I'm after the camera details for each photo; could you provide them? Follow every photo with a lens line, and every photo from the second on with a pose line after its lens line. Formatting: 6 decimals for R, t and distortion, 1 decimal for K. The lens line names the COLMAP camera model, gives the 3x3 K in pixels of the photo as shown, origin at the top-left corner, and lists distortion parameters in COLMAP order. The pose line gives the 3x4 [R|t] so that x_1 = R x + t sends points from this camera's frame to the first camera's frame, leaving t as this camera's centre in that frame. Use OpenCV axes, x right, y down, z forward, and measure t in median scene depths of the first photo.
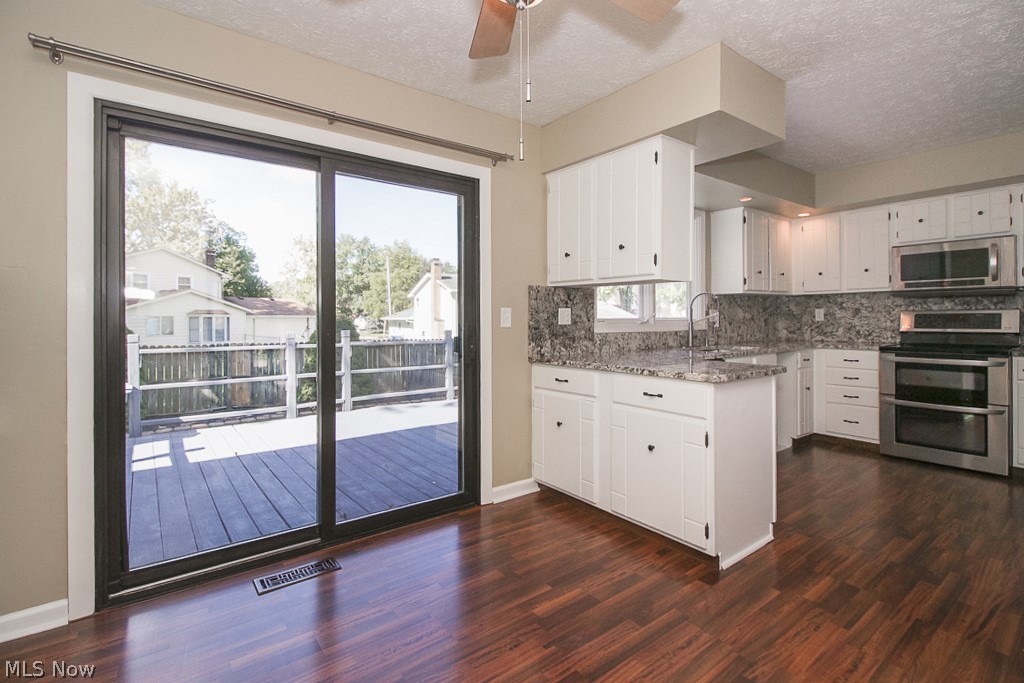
lens RADIAL K [[480.8, 0, 521.0], [0, 480.8, 321.2], [0, 0, 1]] dist [-0.000281, -0.004265]
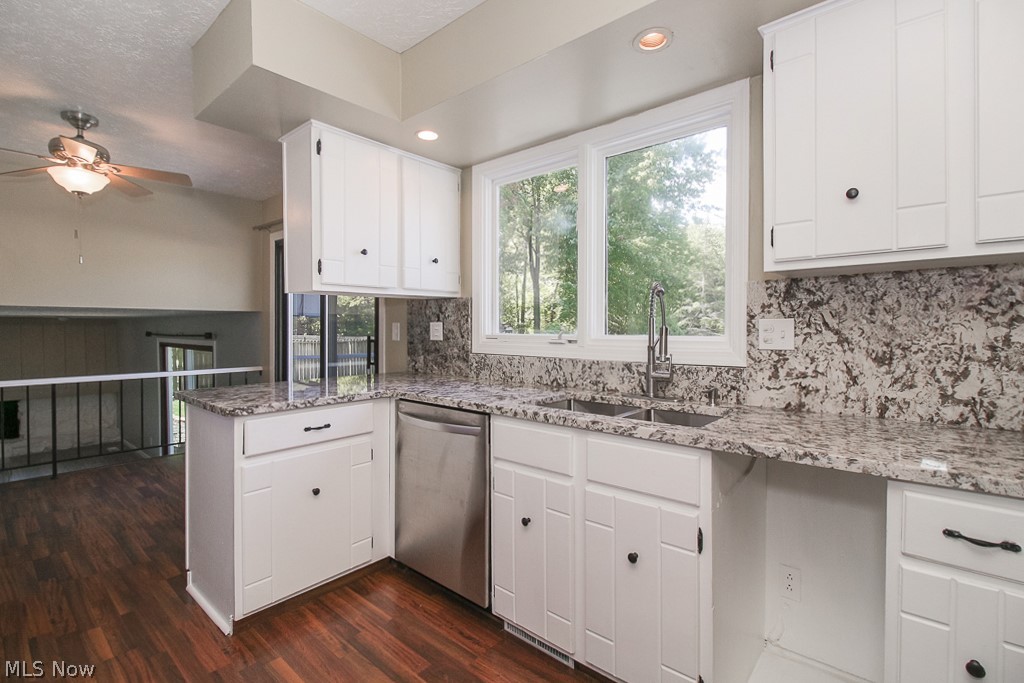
lens RADIAL K [[480.8, 0, 518.2], [0, 480.8, 328.8], [0, 0, 1]] dist [-0.000281, -0.004265]
pose [[0.193560, 0.010893, -0.981028, 0.839268], [-0.007804, 0.999924, 0.009563, -0.020321], [0.981057, 0.005805, 0.193630, 0.814462]]
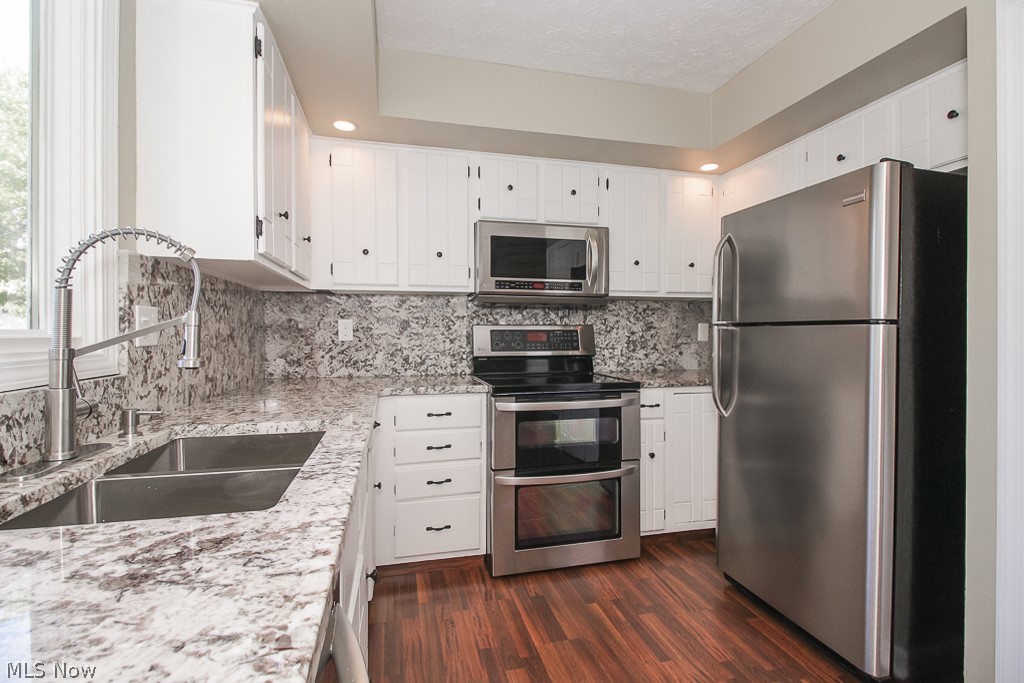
lens RADIAL K [[480.8, 0, 518.5], [0, 480.8, 337.8], [0, 0, 1]] dist [-0.000281, -0.004265]
pose [[0.403944, 0.000761, 0.914784, 0.246486], [0.003175, 0.999992, -0.002233, -0.002927], [-0.914778, 0.003806, 0.403938, 0.750771]]
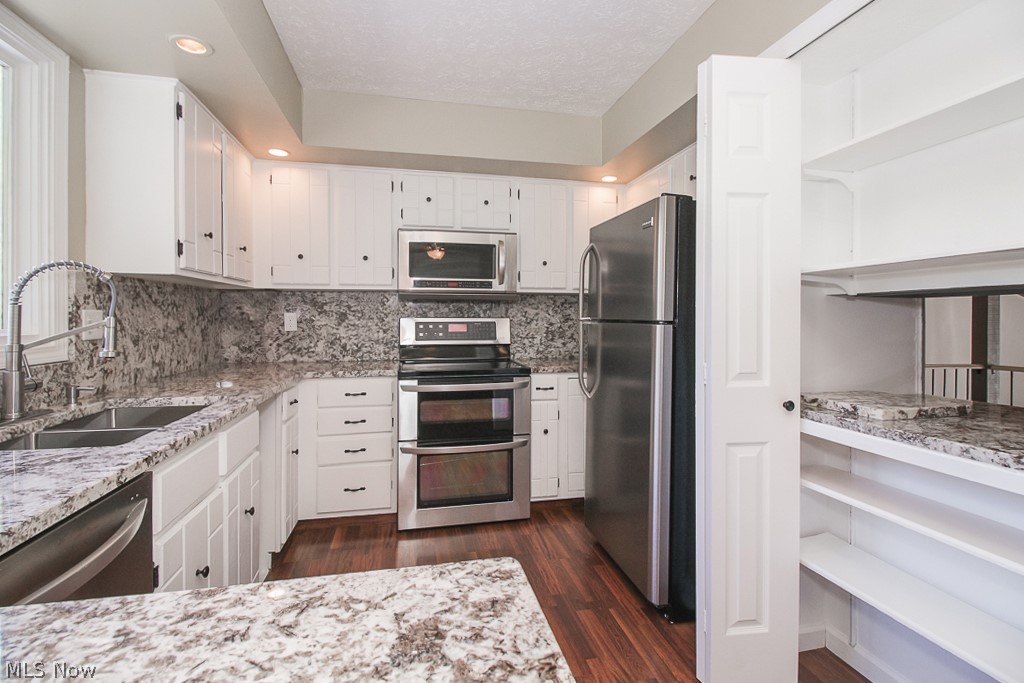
lens RADIAL K [[480.8, 0, 512.9], [0, 480.8, 322.7], [0, 0, 1]] dist [-0.000281, -0.004265]
pose [[0.433742, 0.000313, 0.901037, 0.213459], [-0.000439, 1.000000, -0.000137, -0.014942], [-0.901037, -0.000336, 0.433742, 0.569712]]
